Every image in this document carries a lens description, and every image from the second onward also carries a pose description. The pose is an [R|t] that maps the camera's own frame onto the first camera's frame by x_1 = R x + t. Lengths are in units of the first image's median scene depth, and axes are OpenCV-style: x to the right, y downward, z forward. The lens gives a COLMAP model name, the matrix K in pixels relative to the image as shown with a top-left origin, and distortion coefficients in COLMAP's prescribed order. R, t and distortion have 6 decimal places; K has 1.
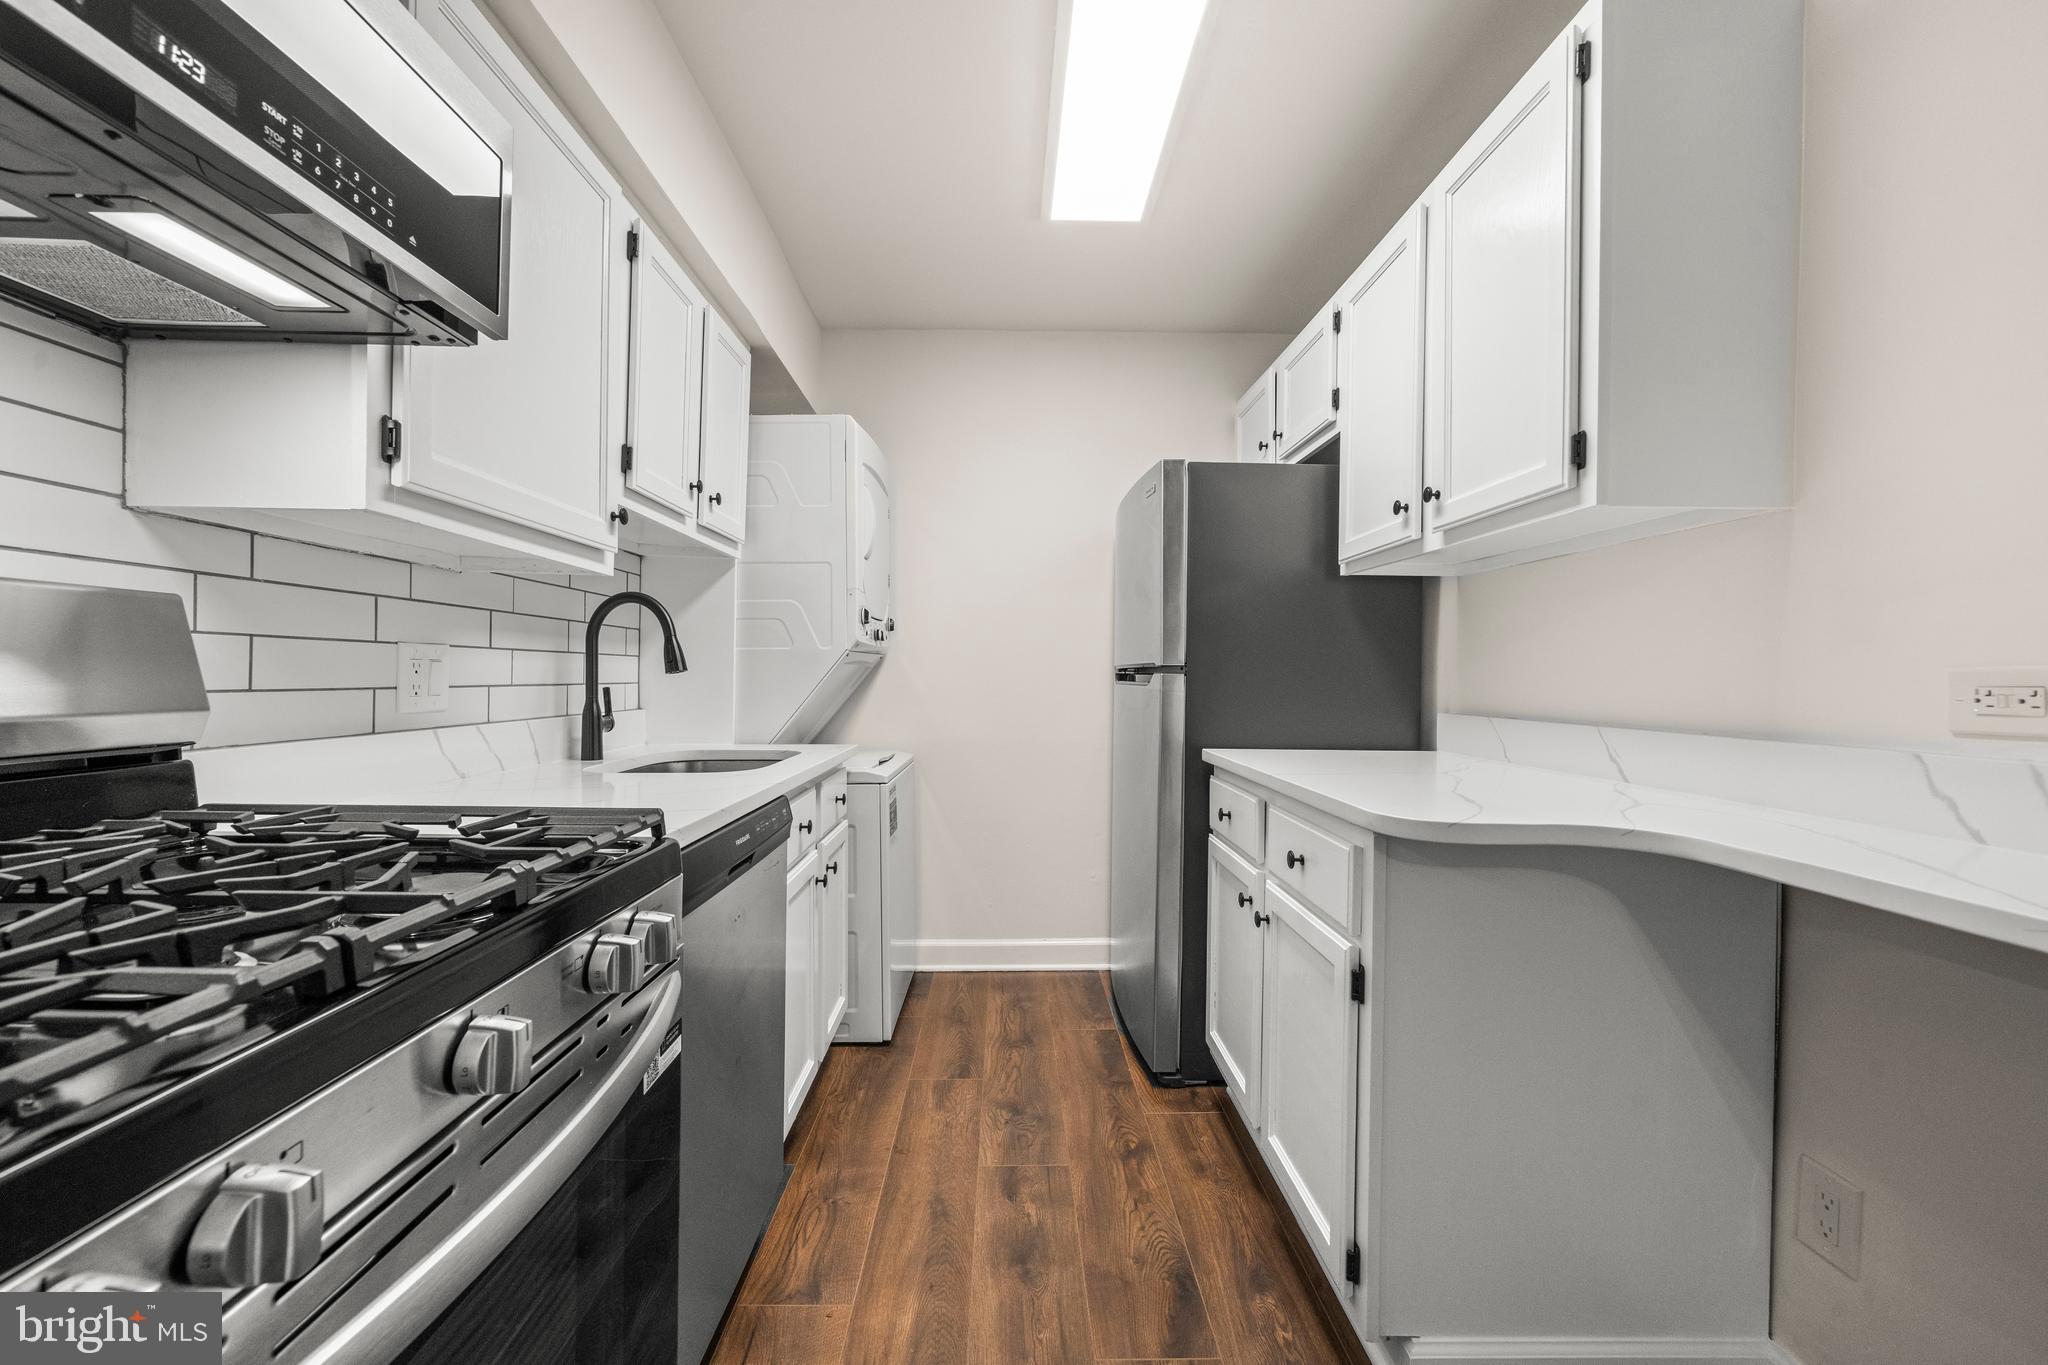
lens RADIAL K [[804.9, 0, 1013.9], [0, 804.9, 682.3], [0, 0, 1]] dist [-0.002391, -0.000184]
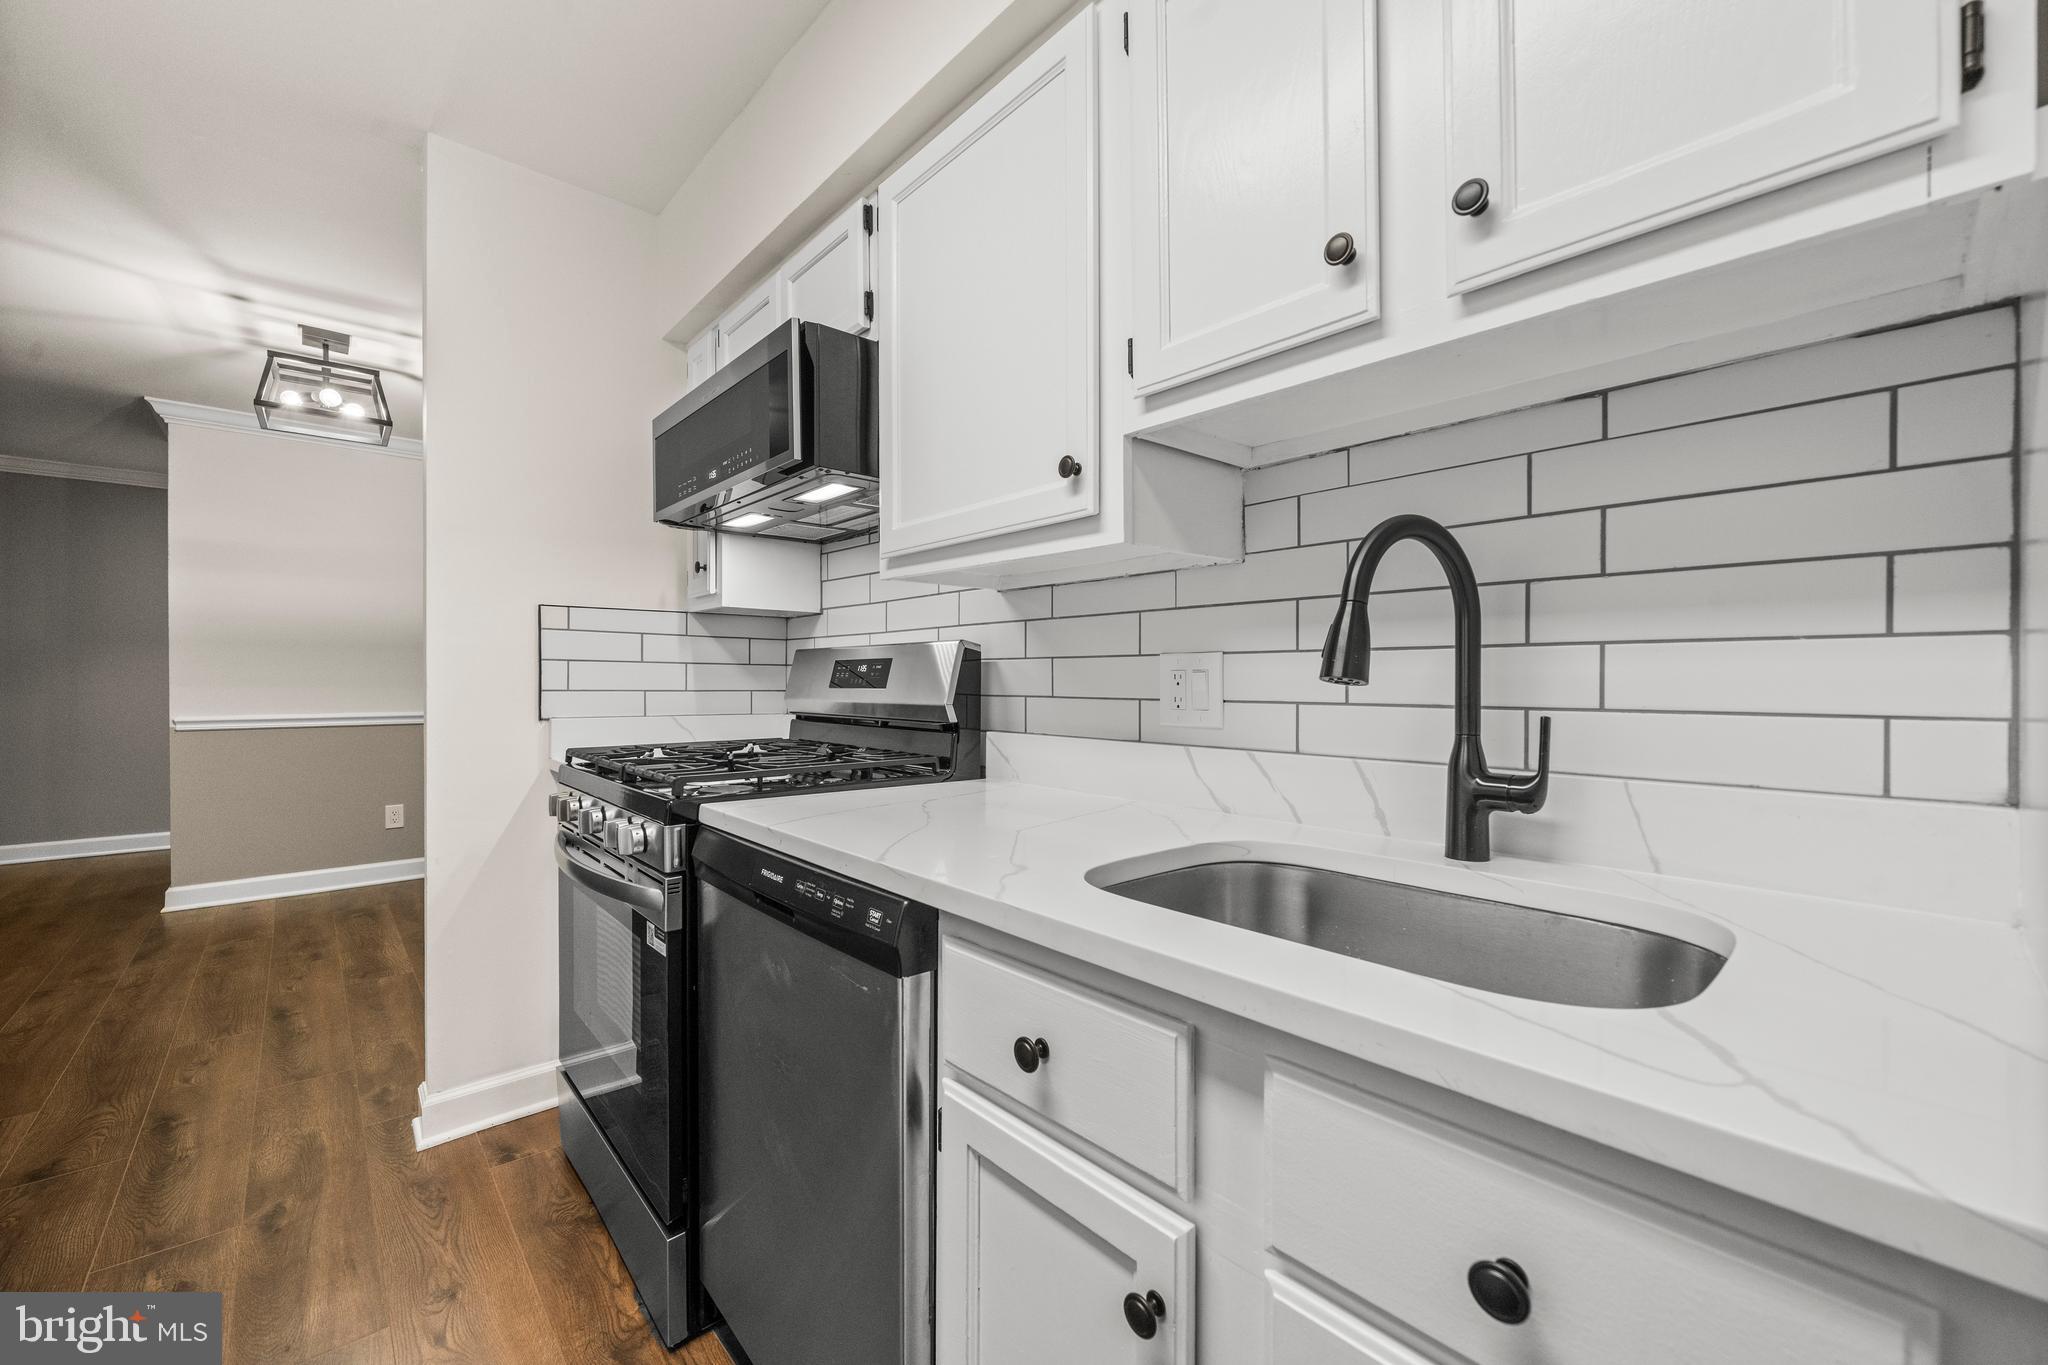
lens RADIAL K [[804.9, 0, 1013.9], [0, 804.9, 682.3], [0, 0, 1]] dist [-0.002391, -0.000184]
pose [[-0.753585, -0.012177, -0.657238, 0.021464], [-0.016593, 0.999862, 0.000500, -0.008975], [0.657141, 0.011282, -0.753683, 1.236551]]
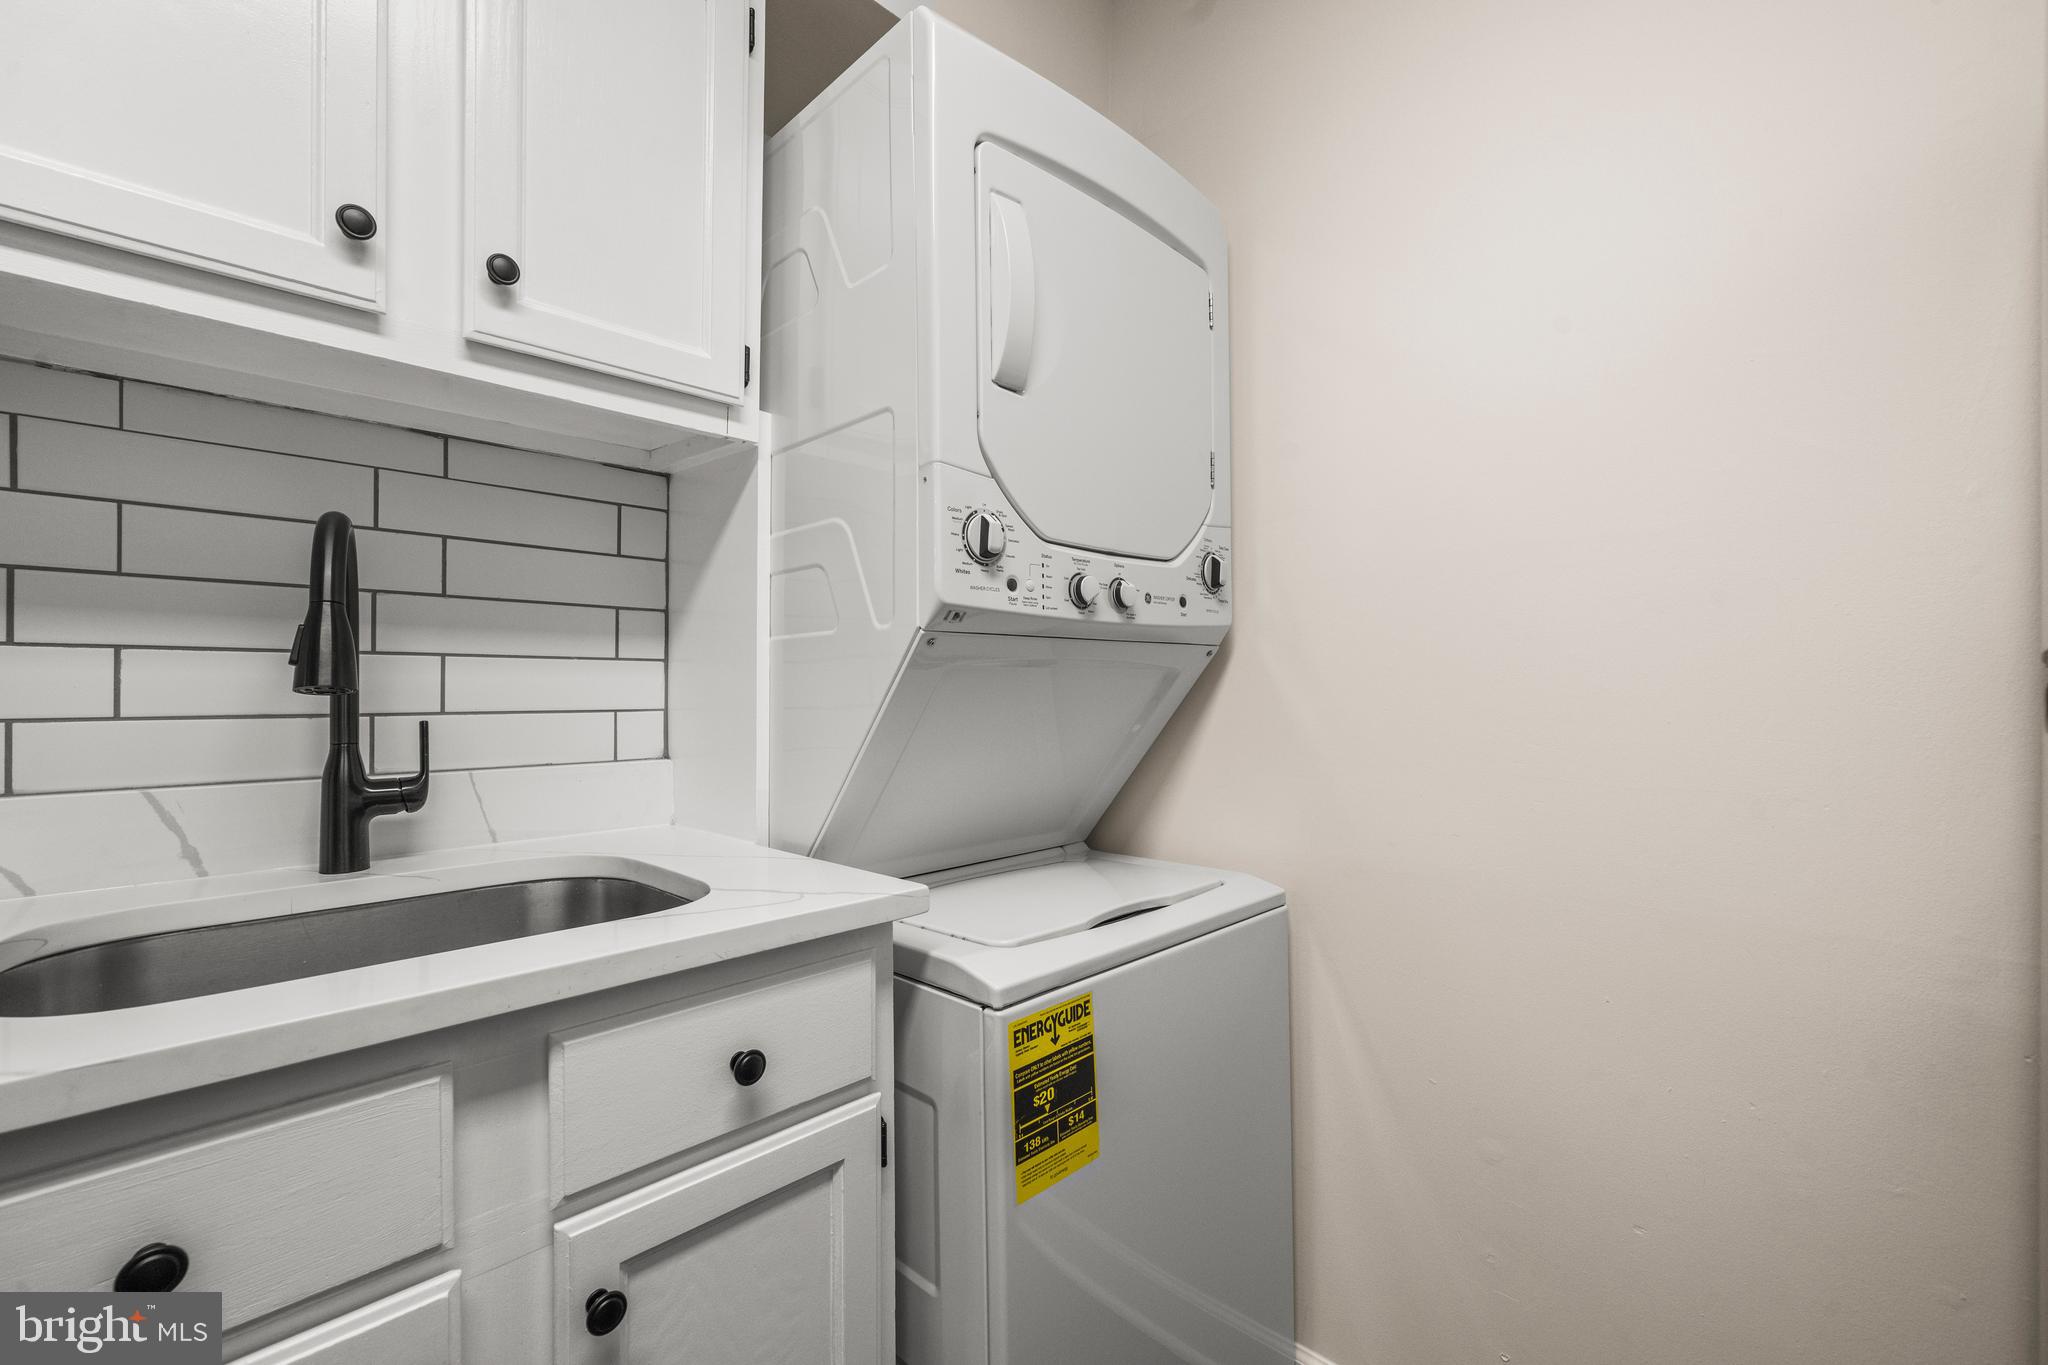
lens RADIAL K [[867.4, 0, 1011.7], [0, 867.4, 677.2], [0, 0, 1]] dist [-0.000016, 0.000362]
pose [[0.705254, -0.014670, -0.708803, 0.142681], [-0.002722, 0.999723, -0.023399, -0.009905], [0.708950, 0.018431, 0.705018, 0.948065]]
